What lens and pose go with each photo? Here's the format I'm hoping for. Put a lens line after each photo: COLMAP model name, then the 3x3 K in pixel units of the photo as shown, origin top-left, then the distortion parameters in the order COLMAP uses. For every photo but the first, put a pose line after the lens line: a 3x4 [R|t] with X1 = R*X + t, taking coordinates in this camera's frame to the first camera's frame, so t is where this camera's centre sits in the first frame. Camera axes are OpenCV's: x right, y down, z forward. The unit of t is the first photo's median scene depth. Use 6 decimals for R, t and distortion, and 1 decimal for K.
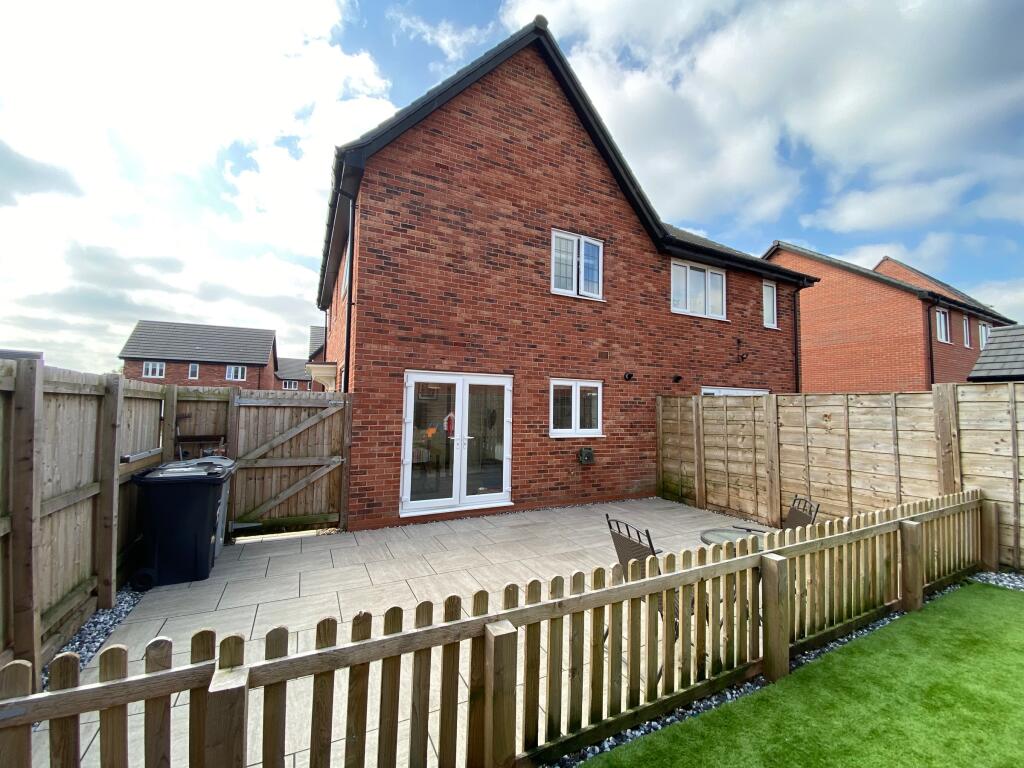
lens RADIAL K [[414.0, 0, 512.0], [0, 414.0, 384.0], [0, 0, 1]] dist [0.013853, -0.015712]
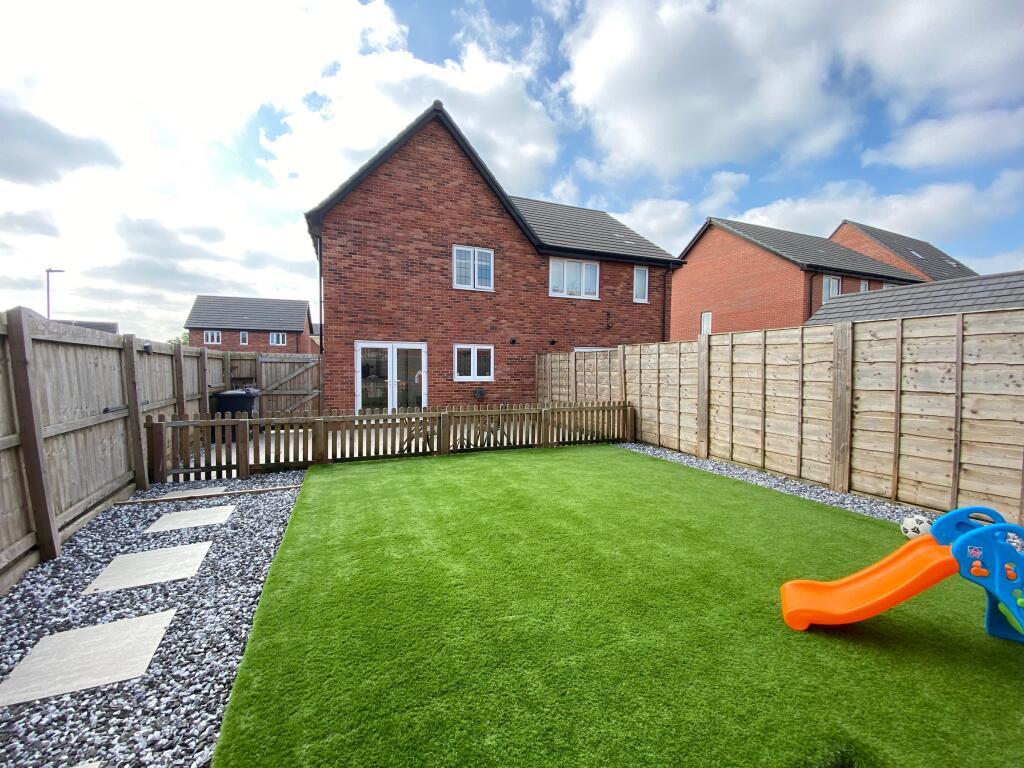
lens RADIAL K [[506.0, 0, 577.4], [0, 506.0, 392.8], [0, 0, 1]] dist [0.033692, -0.036314]
pose [[0.996051, -0.005670, -0.088602, 0.704775], [0.014444, 0.995012, 0.098700, -0.010848], [0.087601, -0.099590, 0.991165, -0.853815]]
